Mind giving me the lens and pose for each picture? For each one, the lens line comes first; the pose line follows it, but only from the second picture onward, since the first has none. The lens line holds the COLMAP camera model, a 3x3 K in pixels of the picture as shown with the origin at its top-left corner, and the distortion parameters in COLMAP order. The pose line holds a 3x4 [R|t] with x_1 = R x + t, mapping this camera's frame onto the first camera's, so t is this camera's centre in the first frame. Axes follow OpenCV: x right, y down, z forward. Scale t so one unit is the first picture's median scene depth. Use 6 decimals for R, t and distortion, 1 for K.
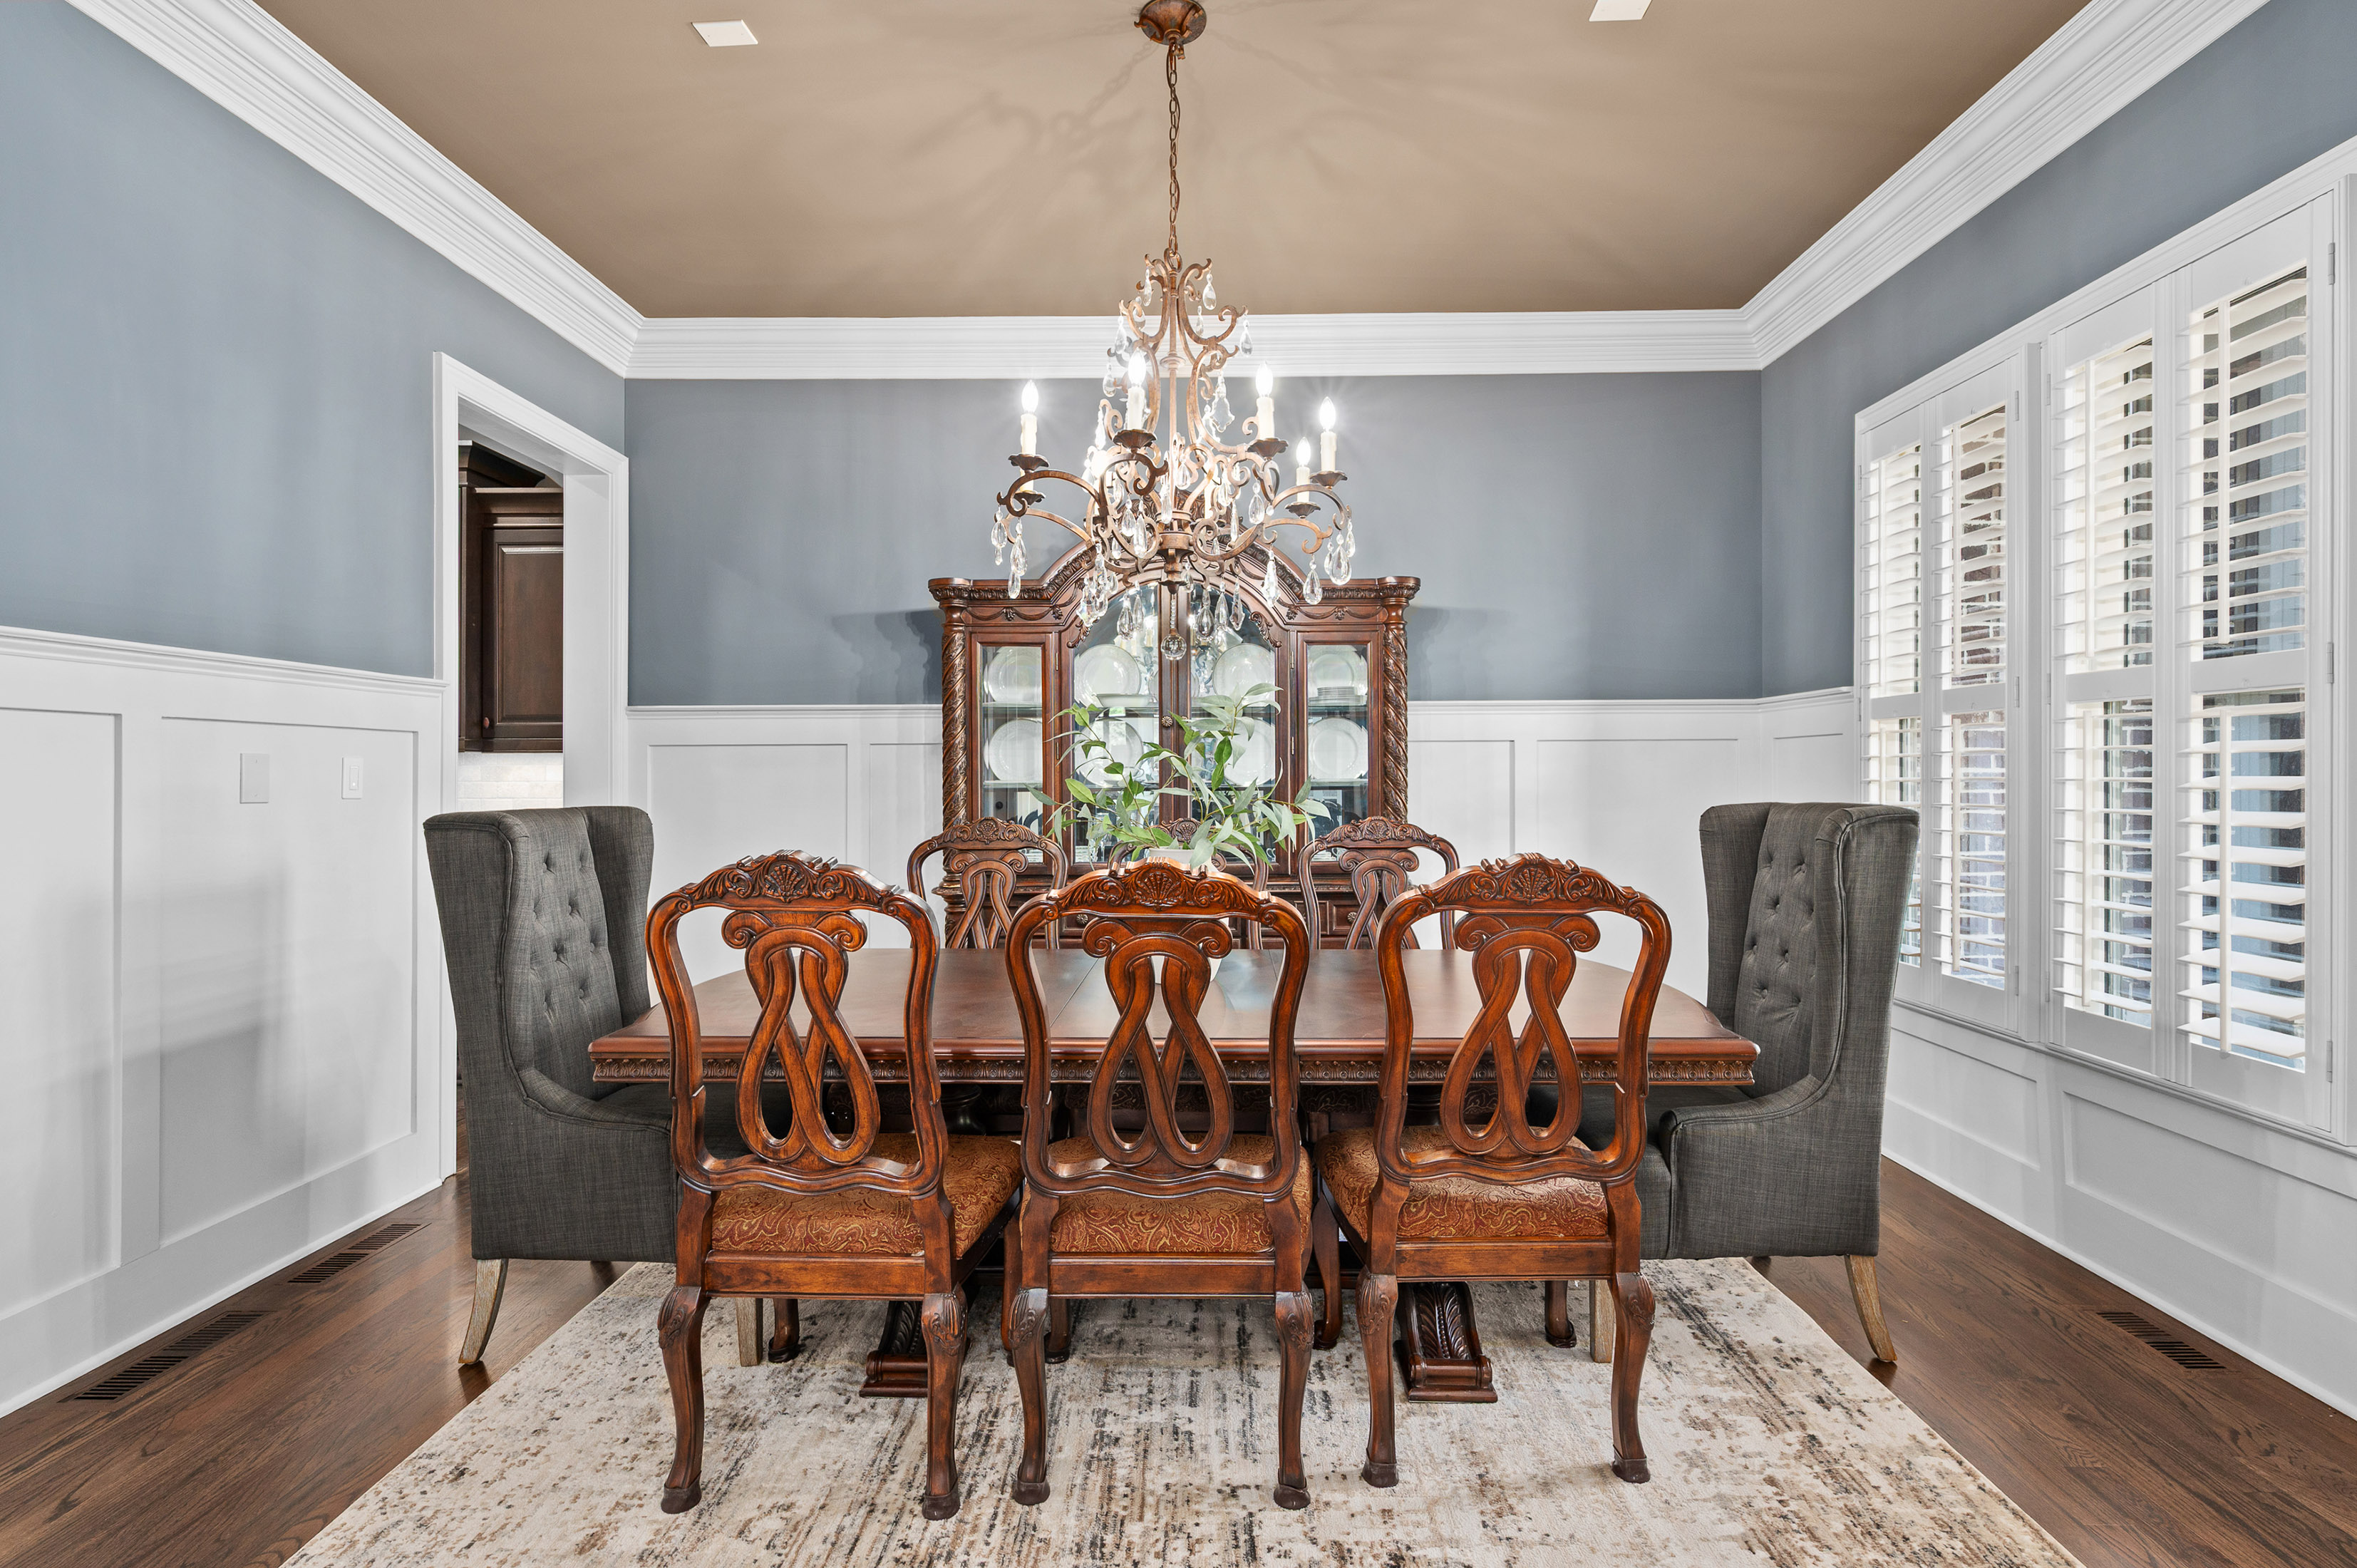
lens RADIAL K [[1086.7, 0, 1189.9], [0, 1086.7, 779.8], [0, 0, 1]] dist [-0.001095, 0.001900]
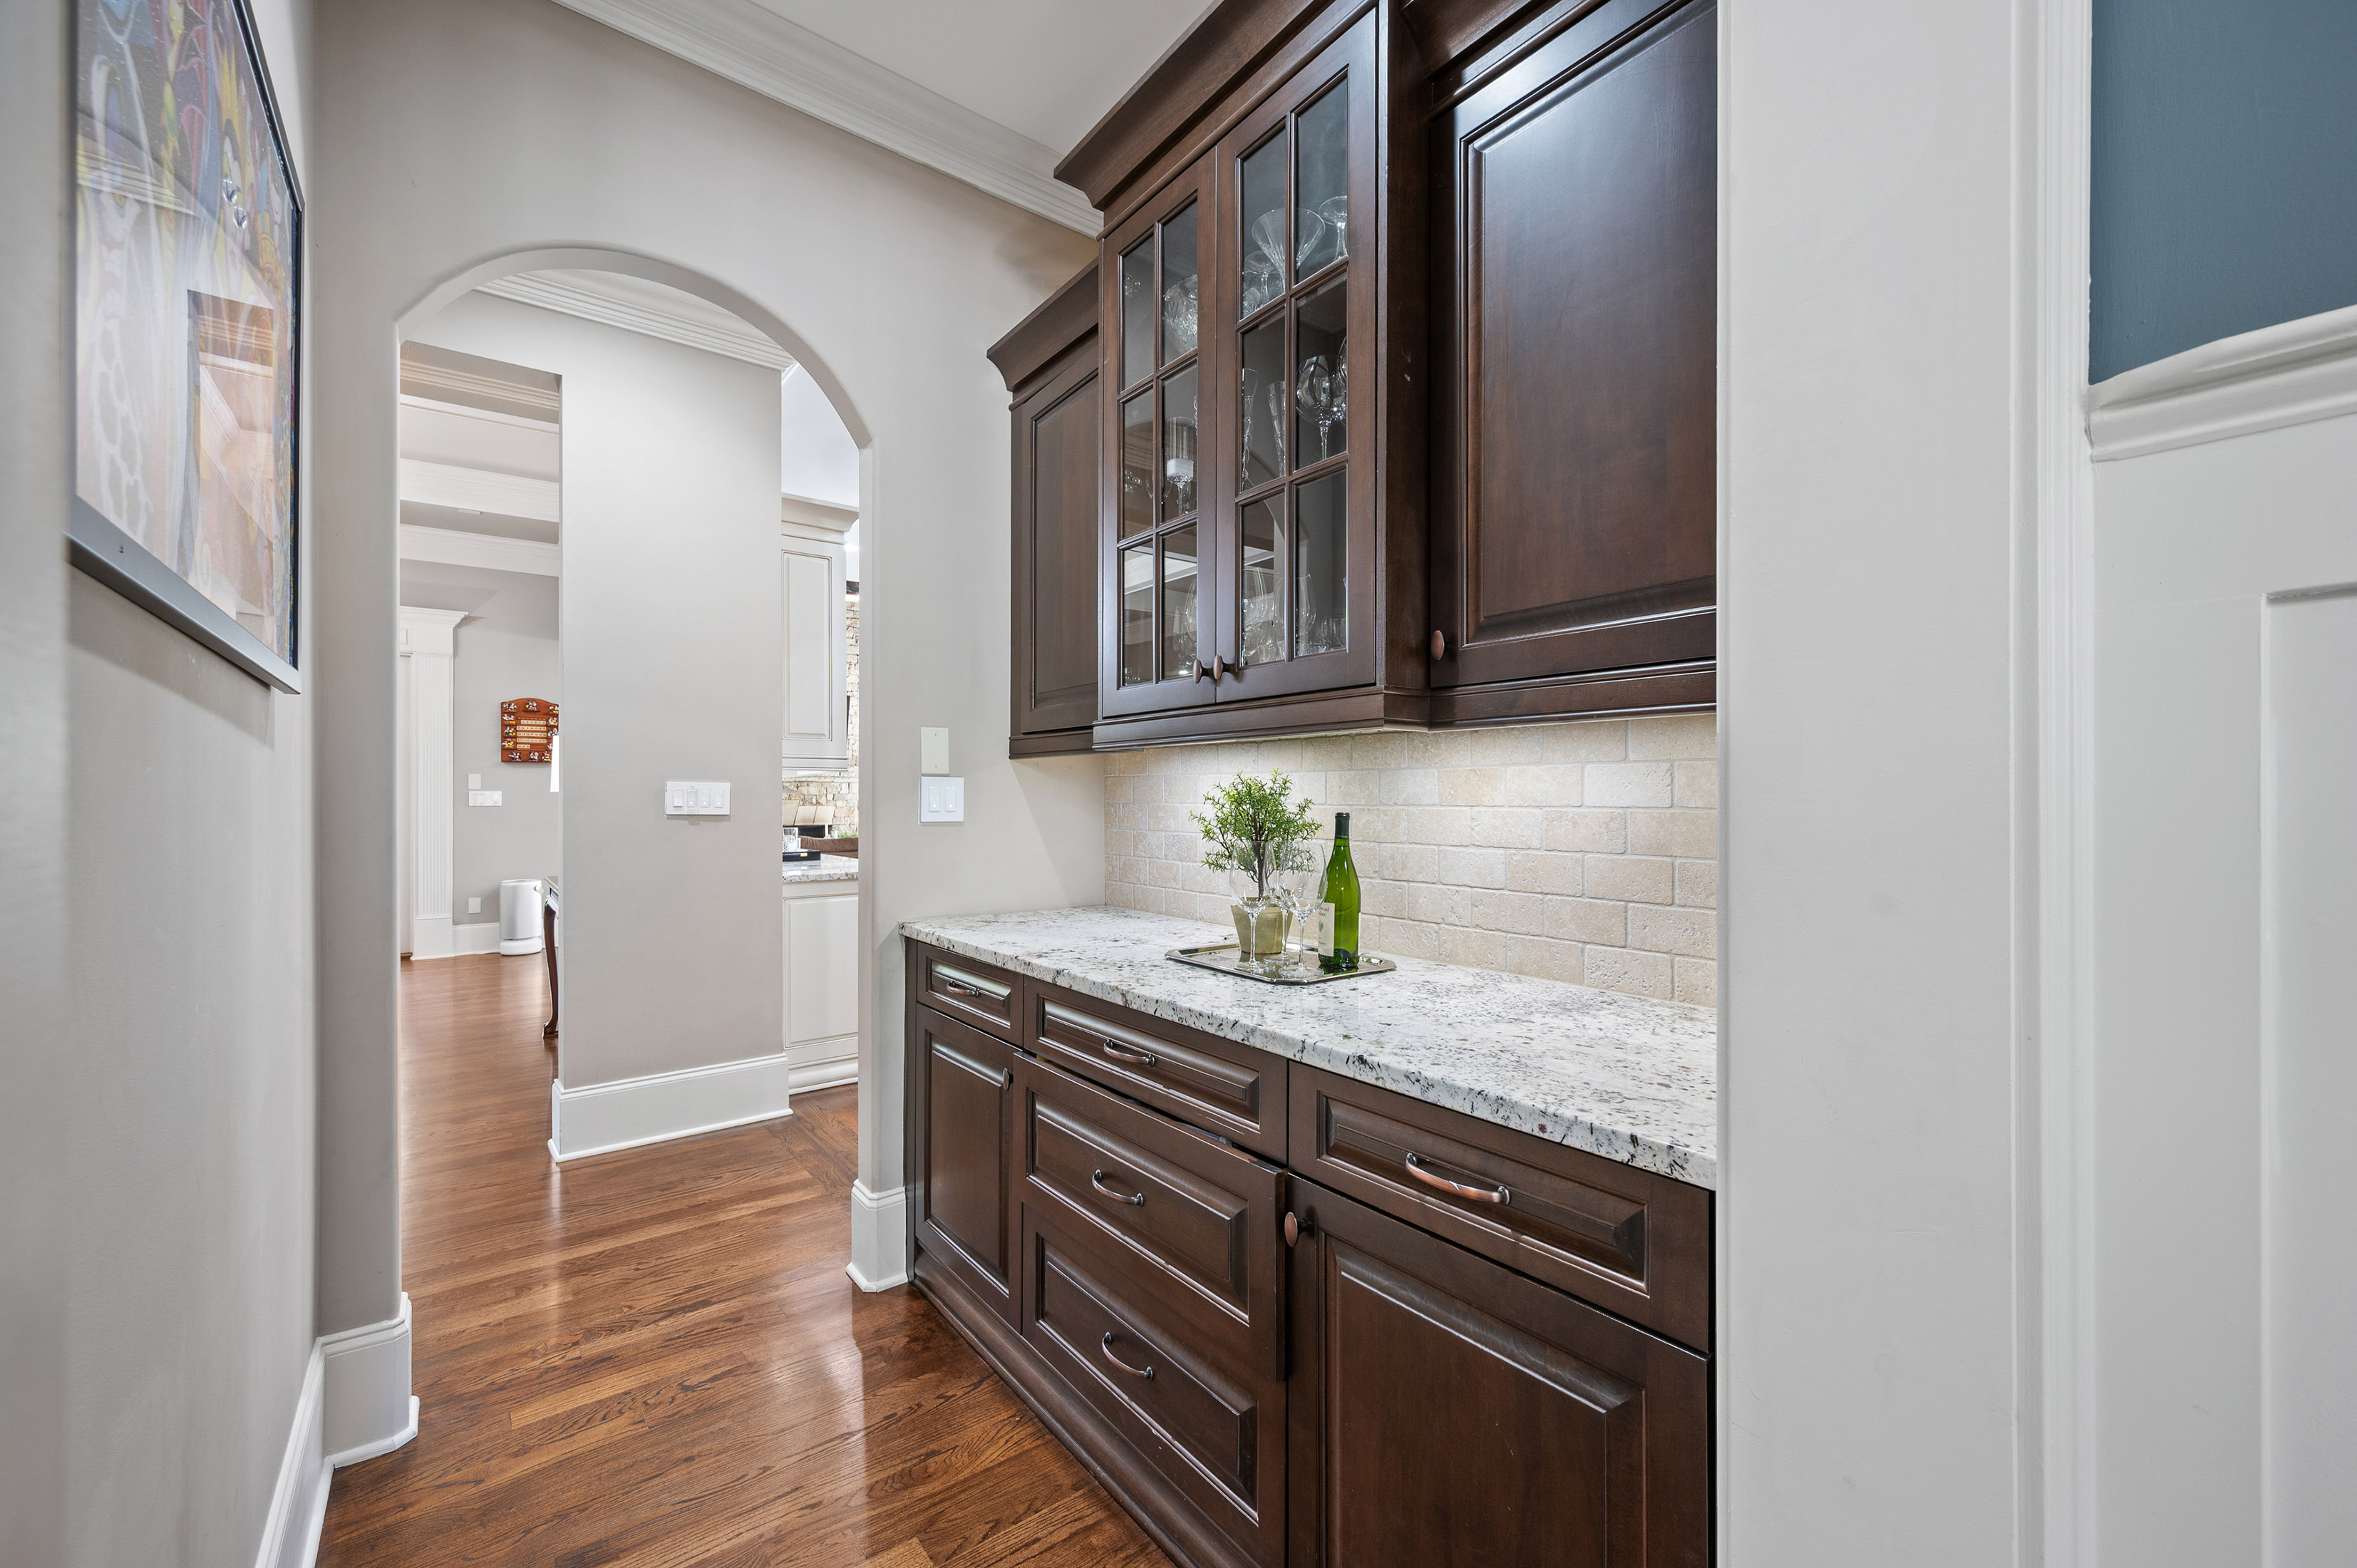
lens RADIAL K [[933.1, 0, 1177.4], [0, 933.1, 793.6], [0, 0, 1]] dist [-0.003162, -0.000163]
pose [[0.618080, 0.000476, -0.786115, -0.708529], [-0.003791, 0.999990, -0.002375, -0.003885], [0.786106, 0.004448, 0.618075, 1.147001]]
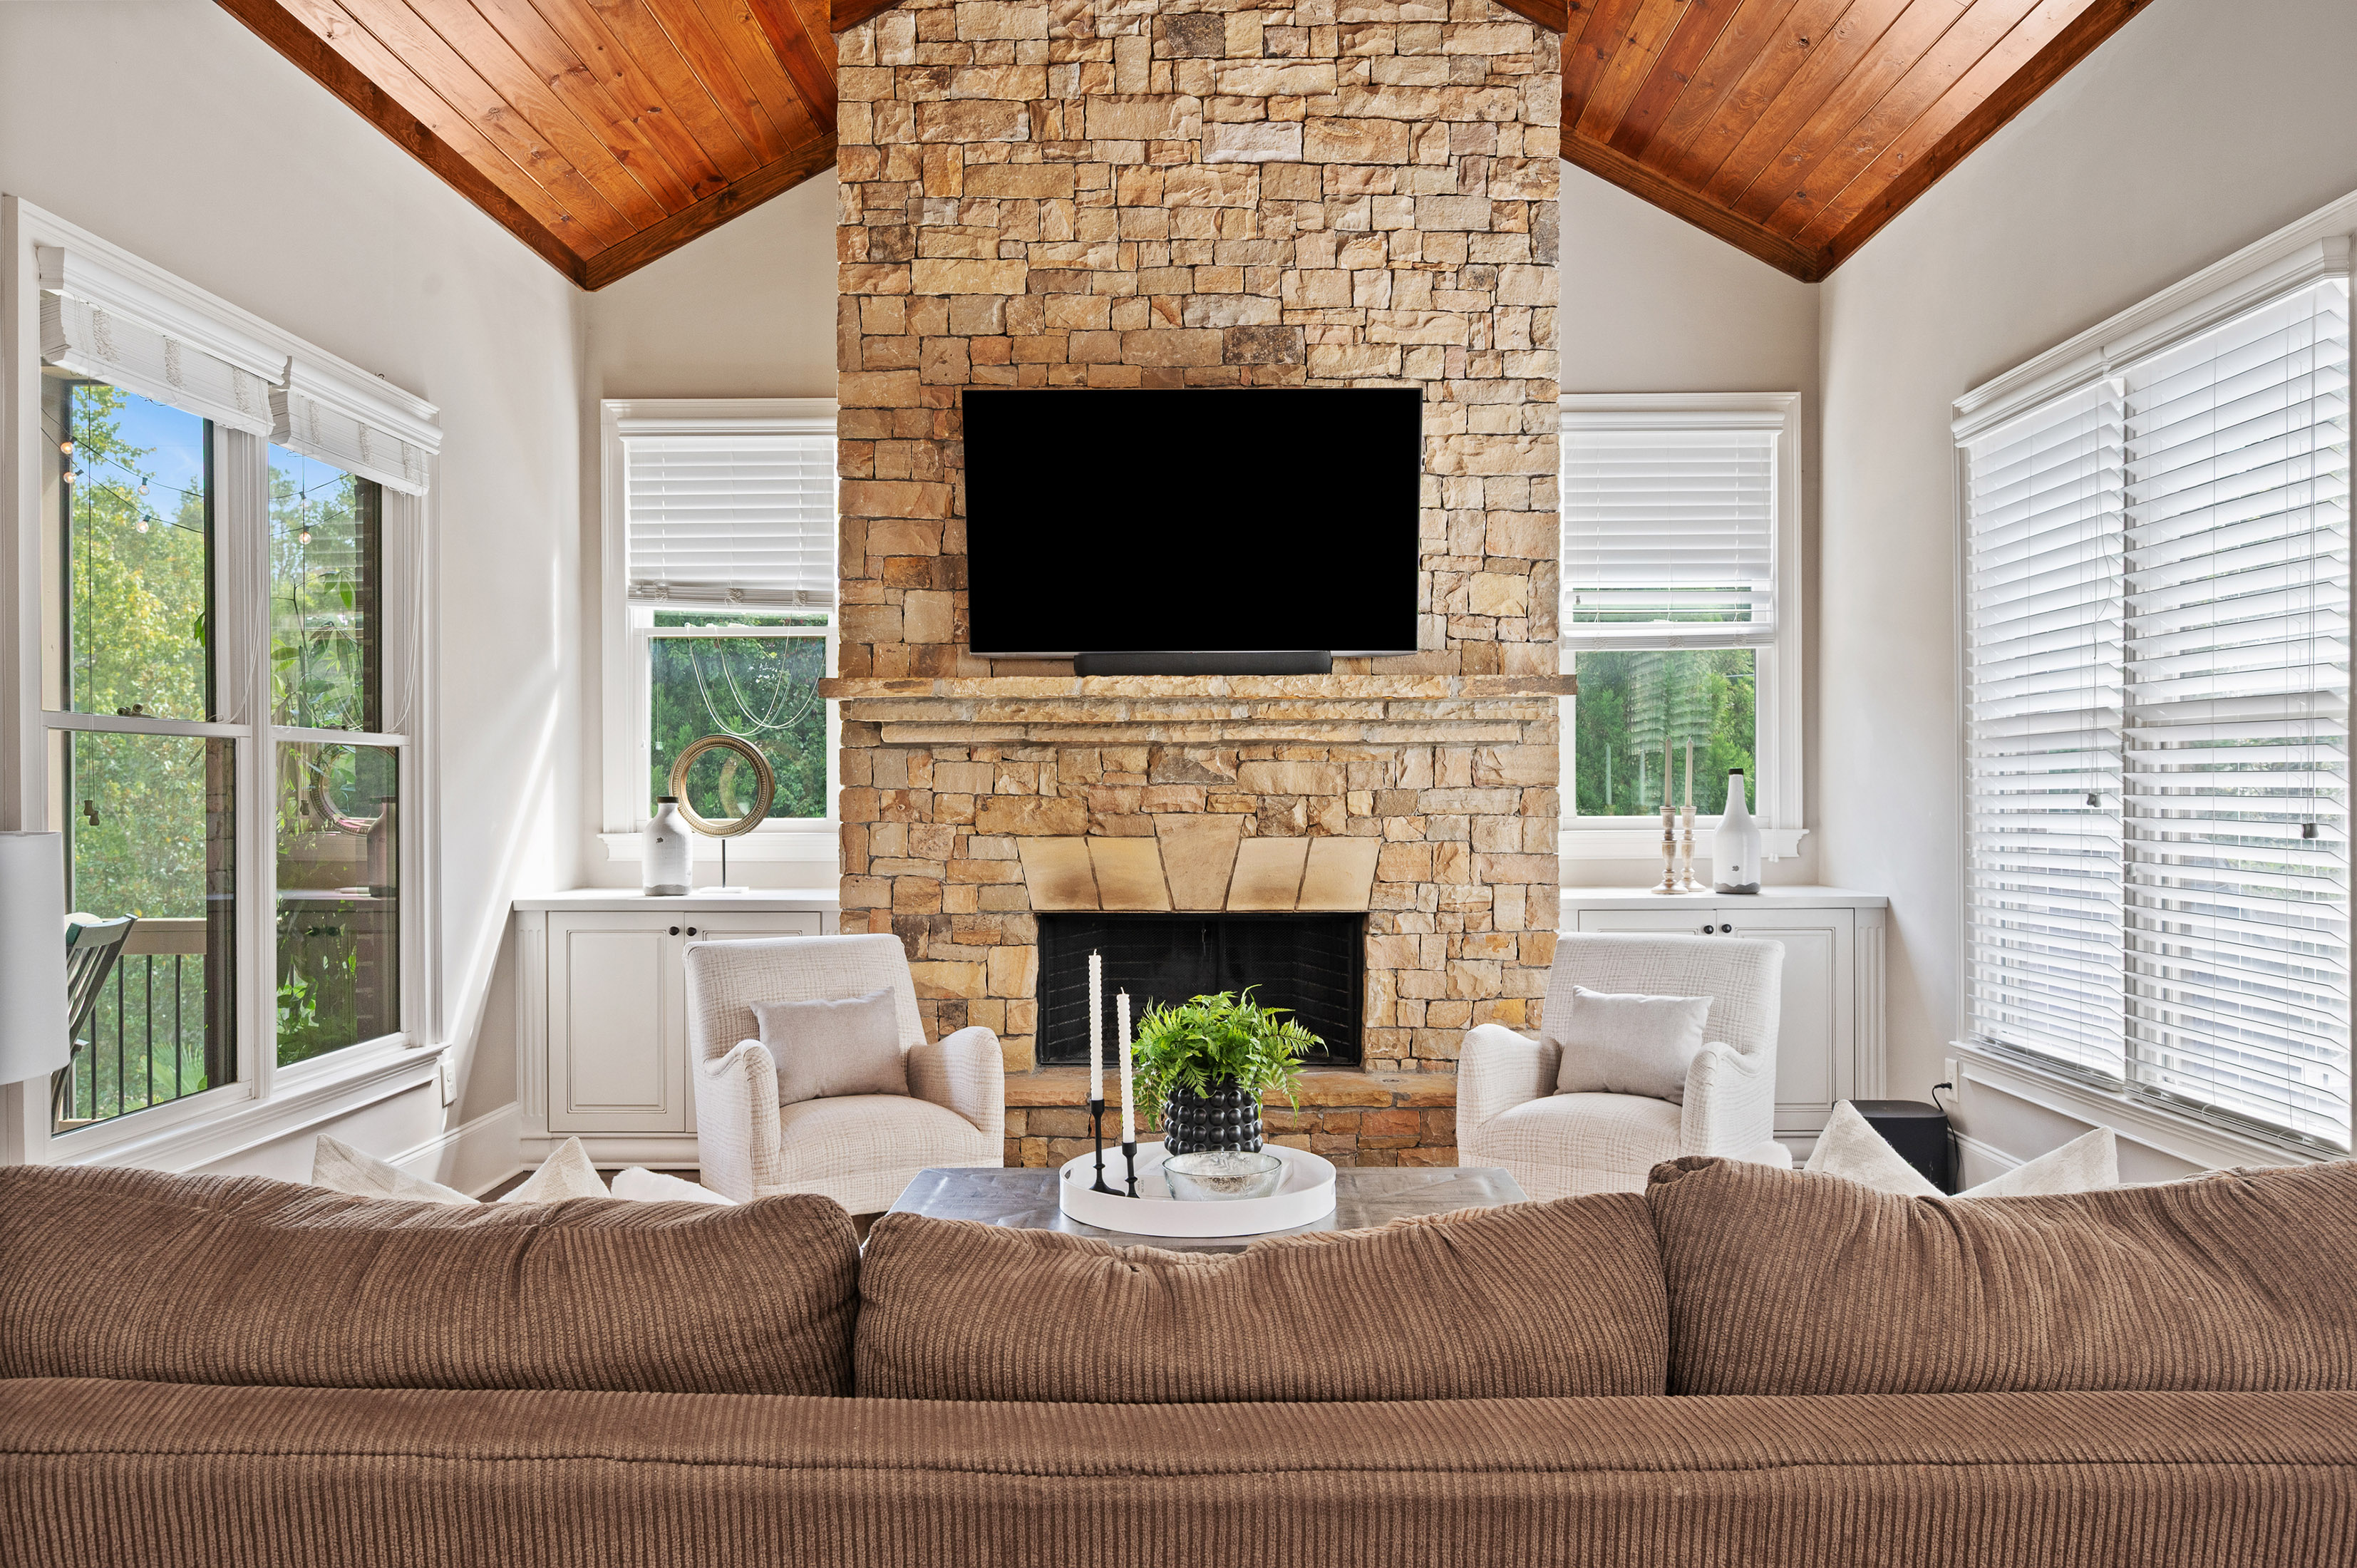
lens RADIAL K [[1690.4, 0, 1187.2], [0, 1690.4, 800.2], [0, 0, 1]] dist [-0.004202, -0.008093]
pose [[0.003002, 0.010156, -0.999944, -2.896712], [-0.001216, 0.999948, 0.010153, -0.013279], [0.999995, 0.001185, 0.003014, 2.234705]]
